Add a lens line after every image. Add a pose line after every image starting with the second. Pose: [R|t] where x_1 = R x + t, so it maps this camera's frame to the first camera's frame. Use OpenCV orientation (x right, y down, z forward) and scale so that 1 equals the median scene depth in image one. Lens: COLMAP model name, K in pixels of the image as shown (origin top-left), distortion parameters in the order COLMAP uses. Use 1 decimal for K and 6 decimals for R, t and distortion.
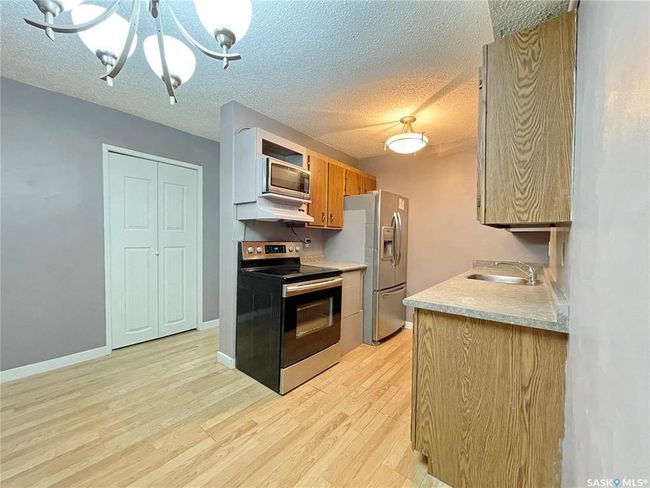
lens RADIAL K [[263.4, 0, 323.3], [0, 263.4, 245.3], [0, 0, 1]] dist [-0.001958, 0.000550]
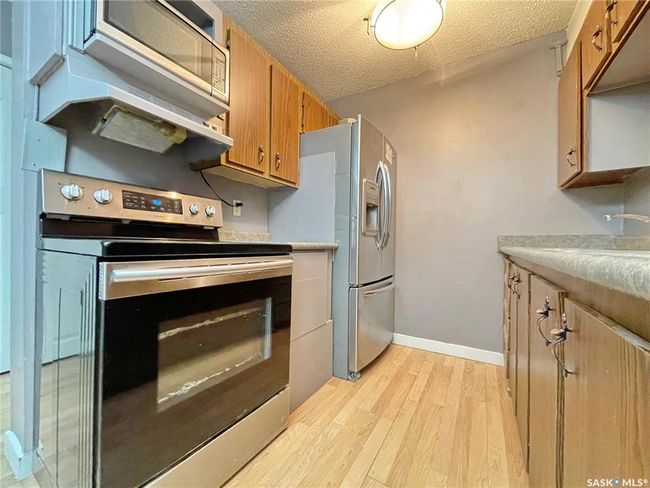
lens RADIAL K [[263.4, 0, 322.5], [0, 263.4, 245.5], [0, 0, 1]] dist [-0.001958, 0.000550]
pose [[0.992378, -0.004576, 0.123144, 0.068234], [0.006962, 0.999796, -0.018952, 0.107406], [-0.123033, 0.019665, 0.992208, 0.495136]]
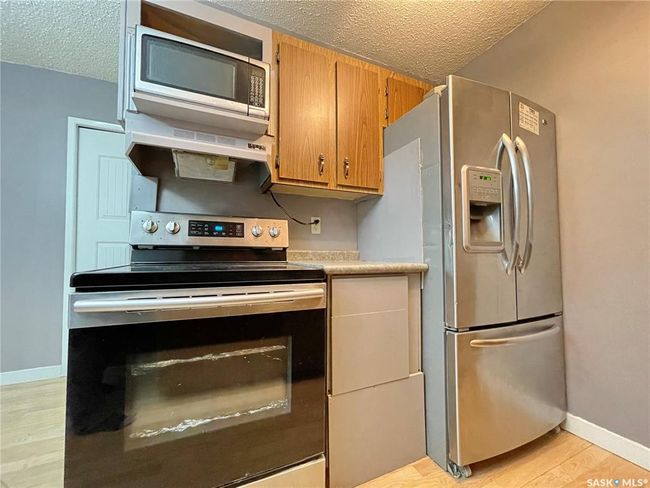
lens RADIAL K [[263.4, 0, 323.2], [0, 263.4, 245.5], [0, 0, 1]] dist [-0.001958, 0.000550]
pose [[0.885328, -0.039091, -0.463322, 0.254641], [0.005832, 0.997315, -0.073001, 0.089572], [0.464931, 0.061928, 0.883178, 0.655867]]
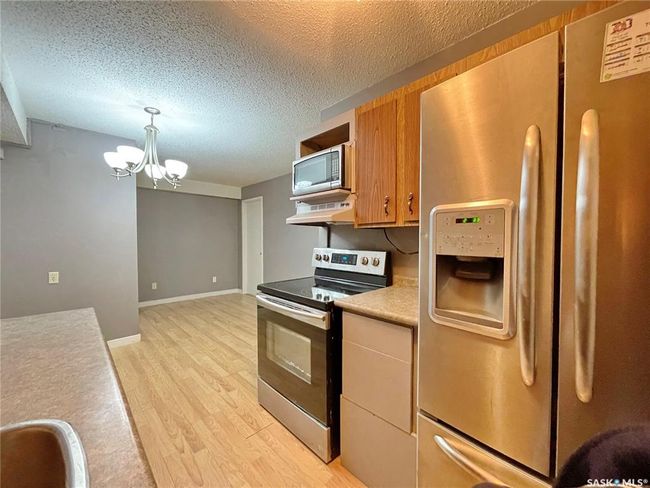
lens RADIAL K [[263.4, 0, 322.0], [0, 263.4, 245.1], [0, 0, 1]] dist [-0.001958, 0.000550]
pose [[-0.133463, 0.002830, -0.991050, 0.630657], [-0.029311, 0.999547, 0.006802, -0.031340], [0.990620, 0.029957, -0.133320, 1.070014]]
